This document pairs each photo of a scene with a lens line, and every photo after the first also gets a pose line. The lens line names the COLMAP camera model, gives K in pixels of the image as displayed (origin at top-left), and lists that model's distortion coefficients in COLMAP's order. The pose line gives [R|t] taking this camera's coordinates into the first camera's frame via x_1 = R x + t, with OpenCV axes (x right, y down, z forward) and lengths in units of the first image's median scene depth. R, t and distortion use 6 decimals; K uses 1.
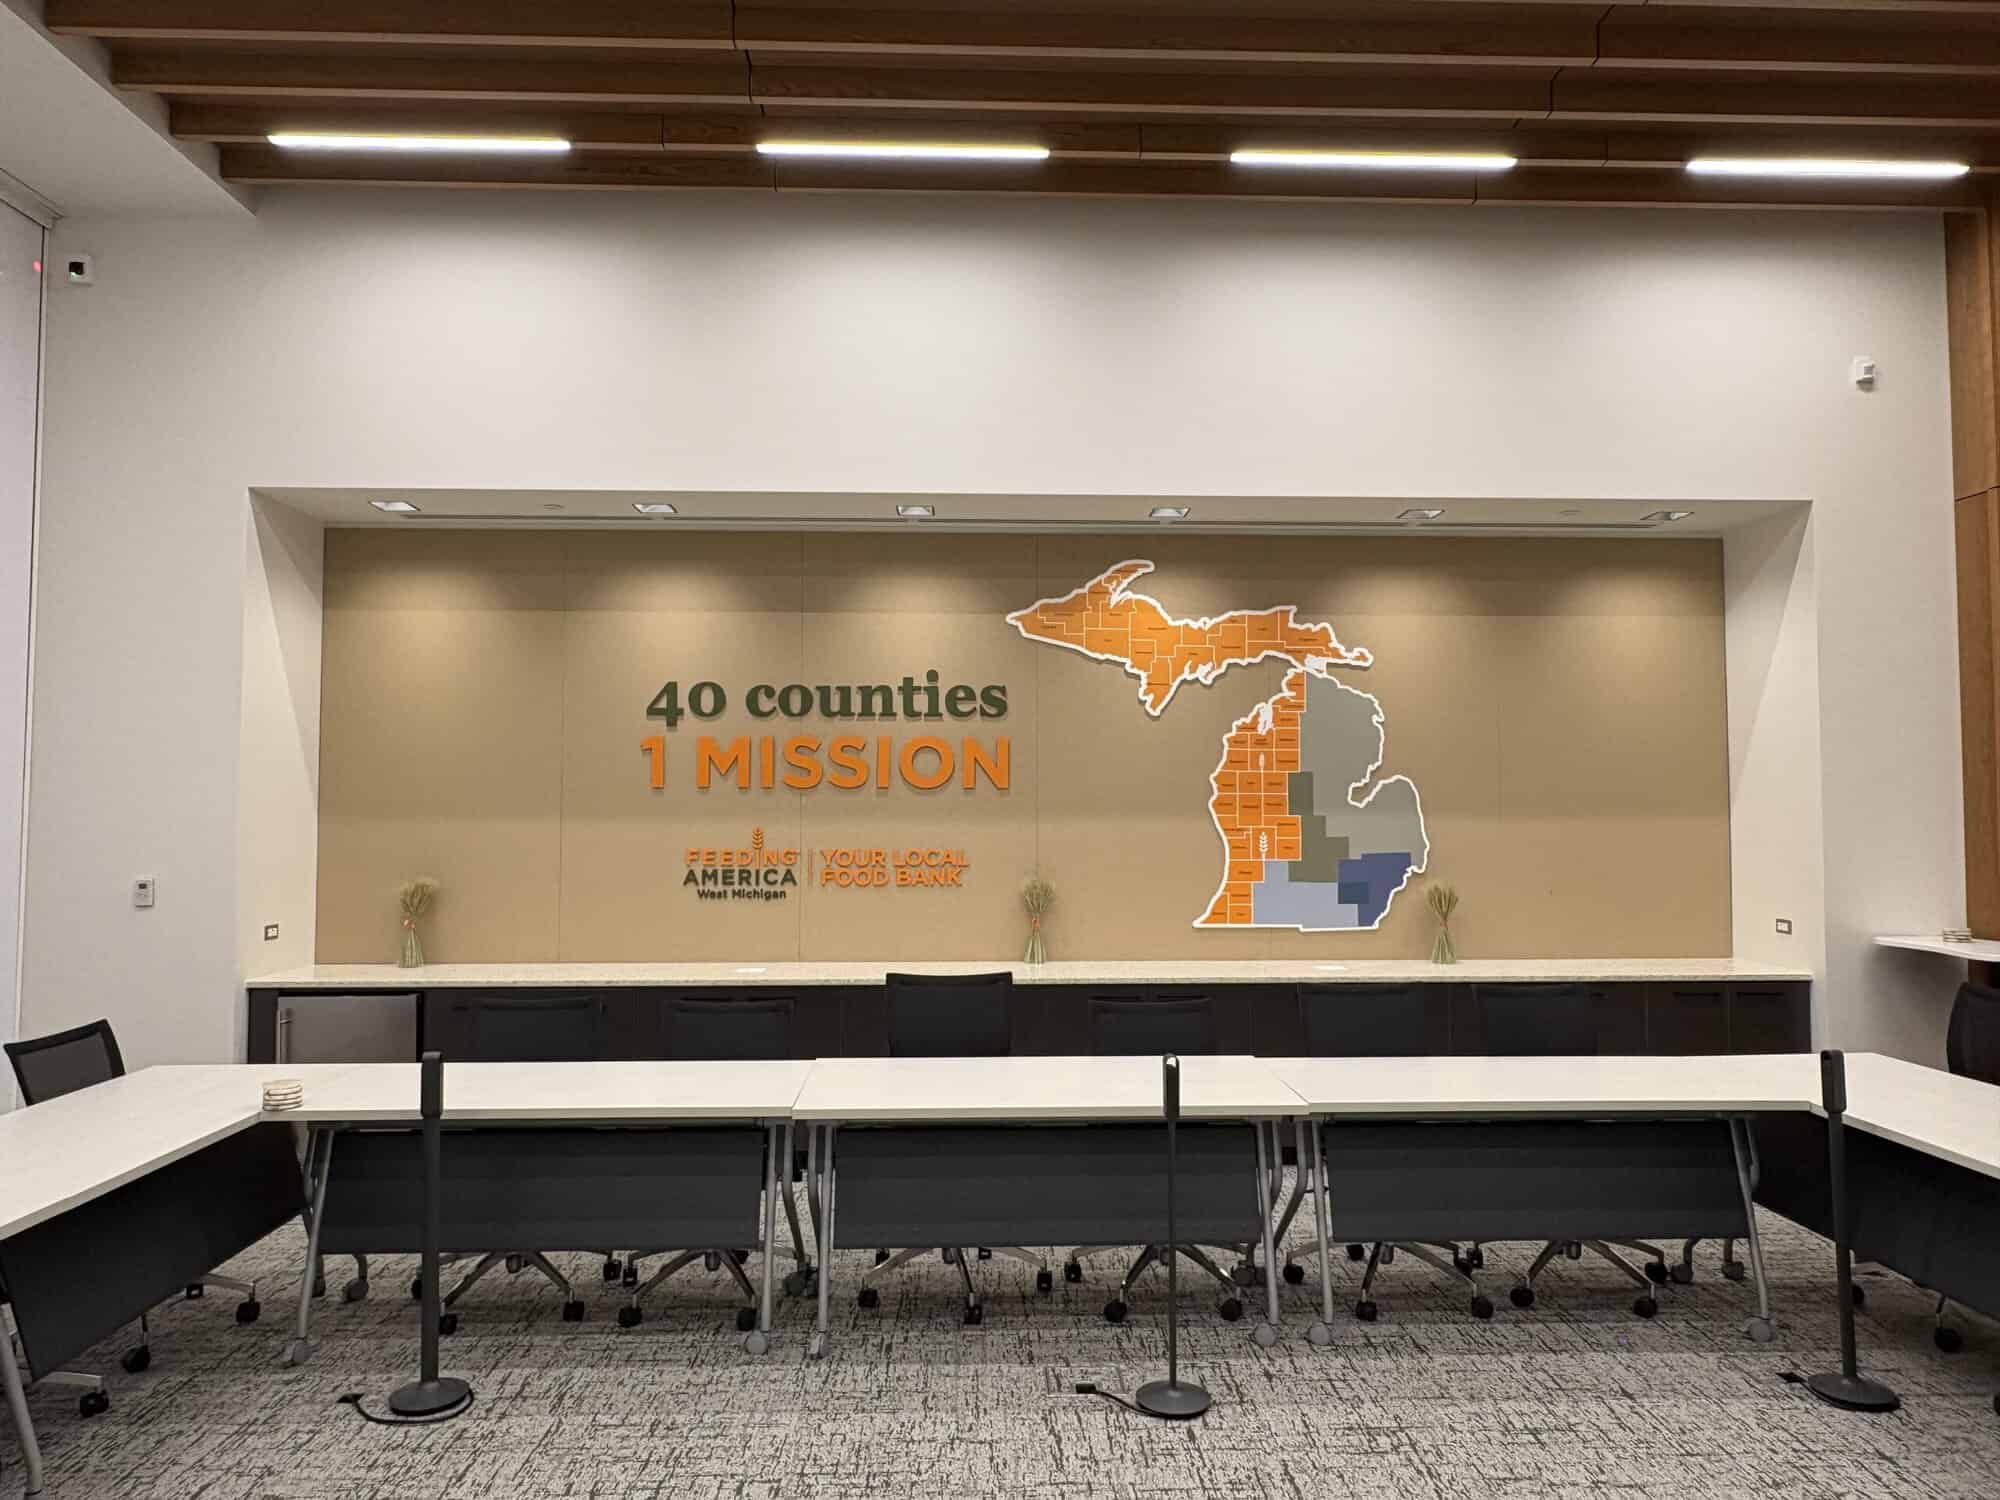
lens RADIAL K [[1301.3, 0, 1000.0], [0, 1301.3, 750.0], [0, 0, 1]] dist [0.003502, 0.000980]
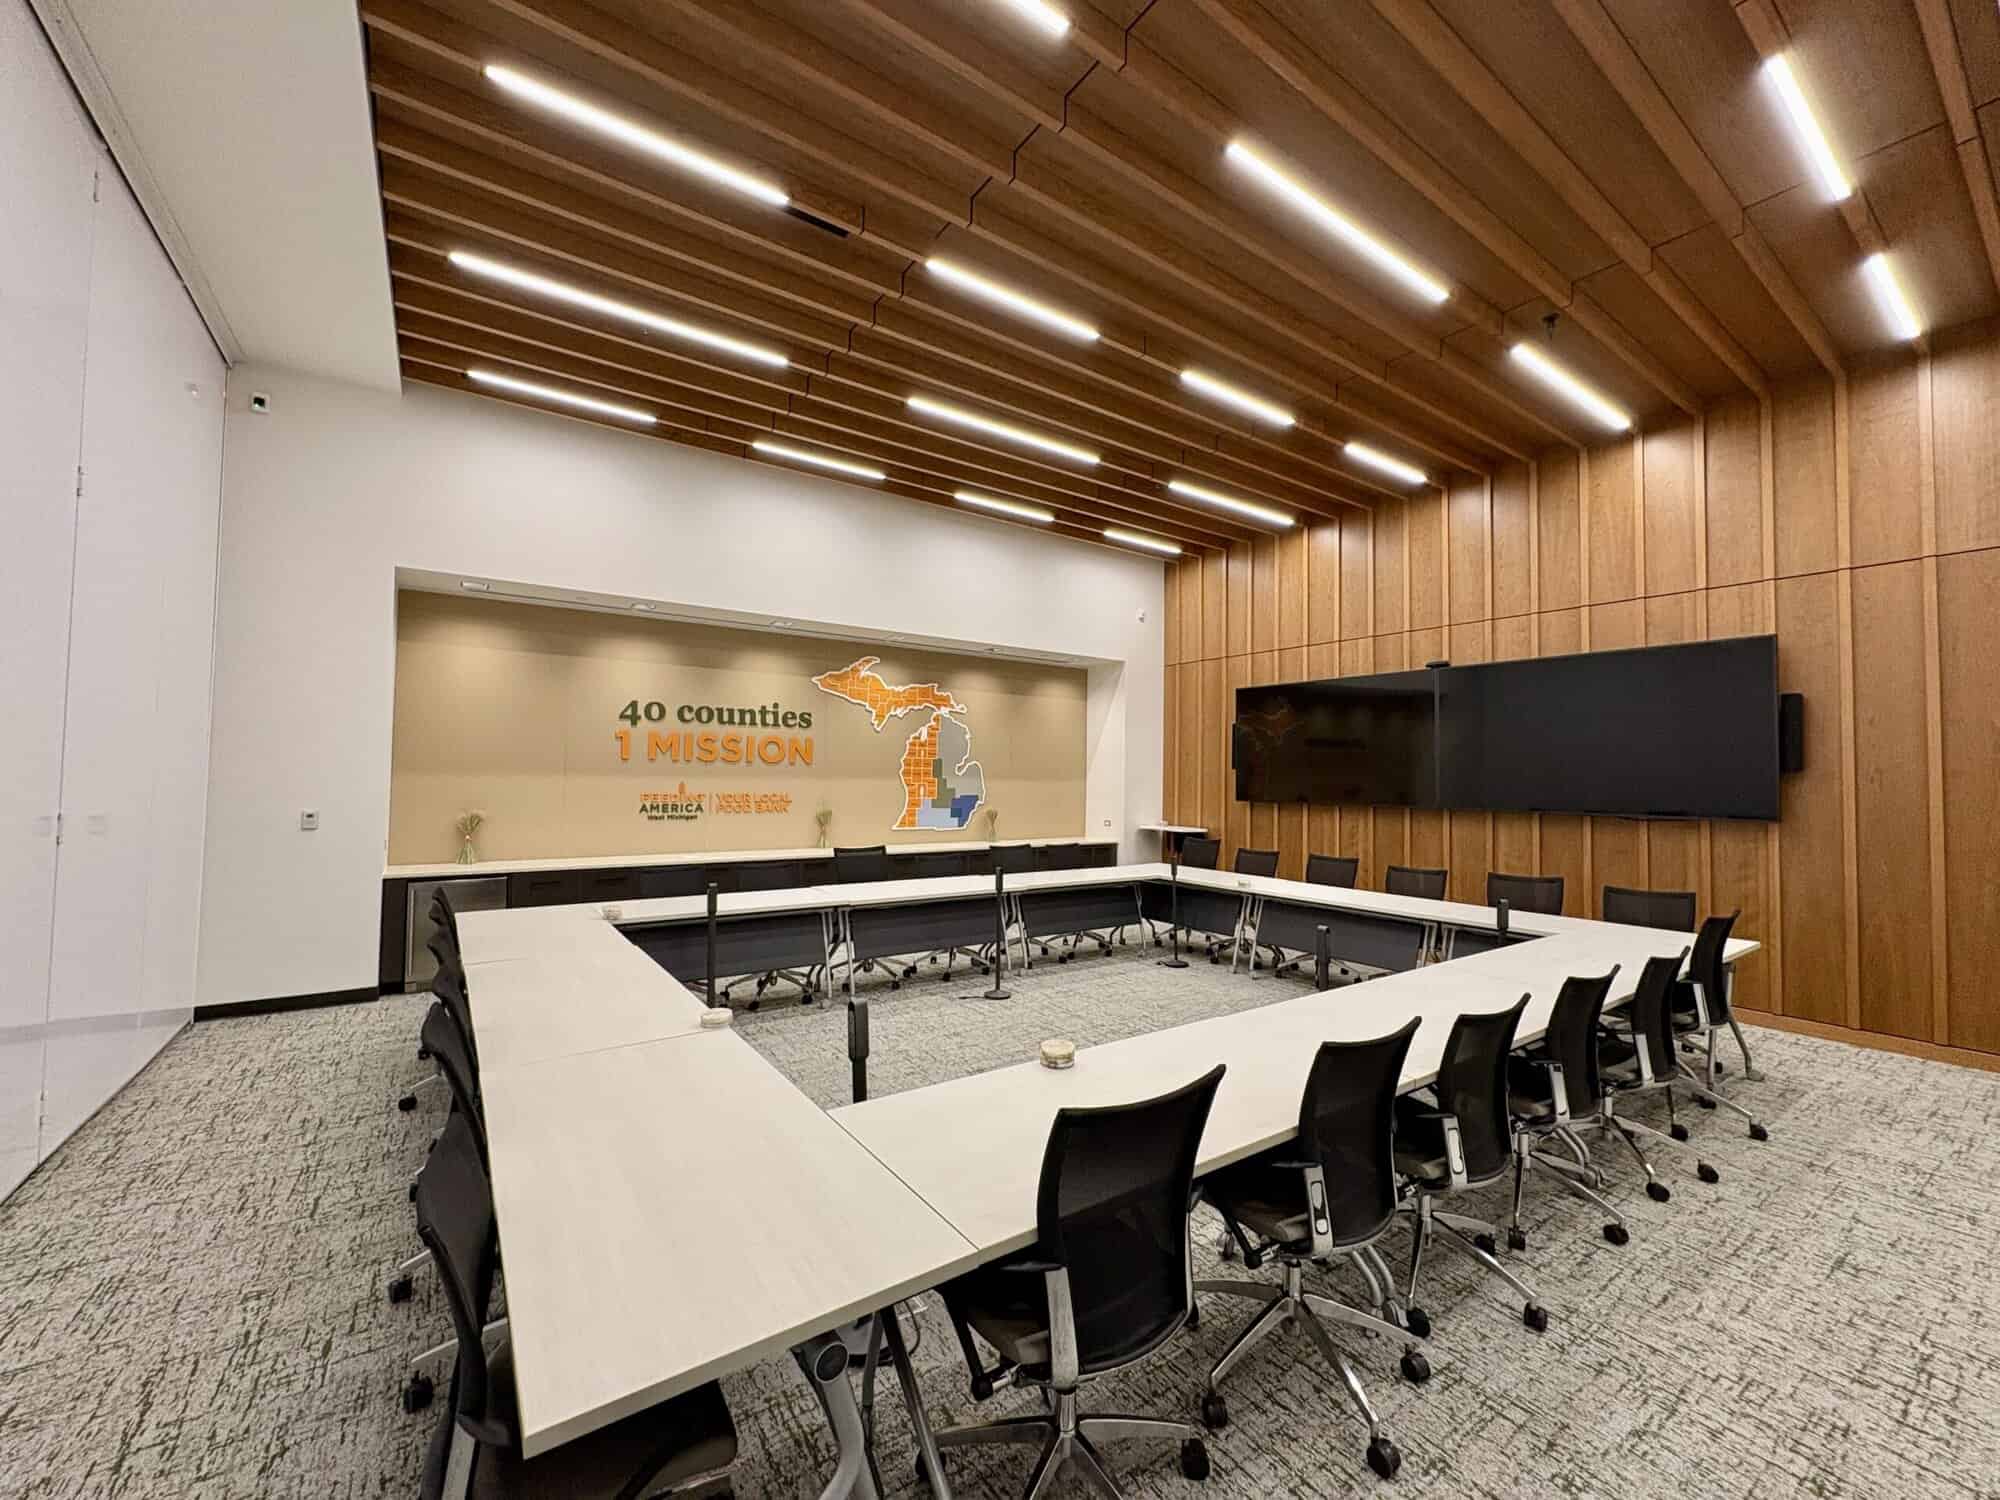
lens RADIAL K [[795.2, 0, 1000.0], [0, 795.2, 750.0], [0, 0, 1]] dist [0.000564, 0.000132]
pose [[0.839232, 0.030173, 0.542936, -0.421314], [-0.037213, 0.999305, 0.001985, -0.004785], [-0.542499, -0.021870, 0.839772, -0.201936]]
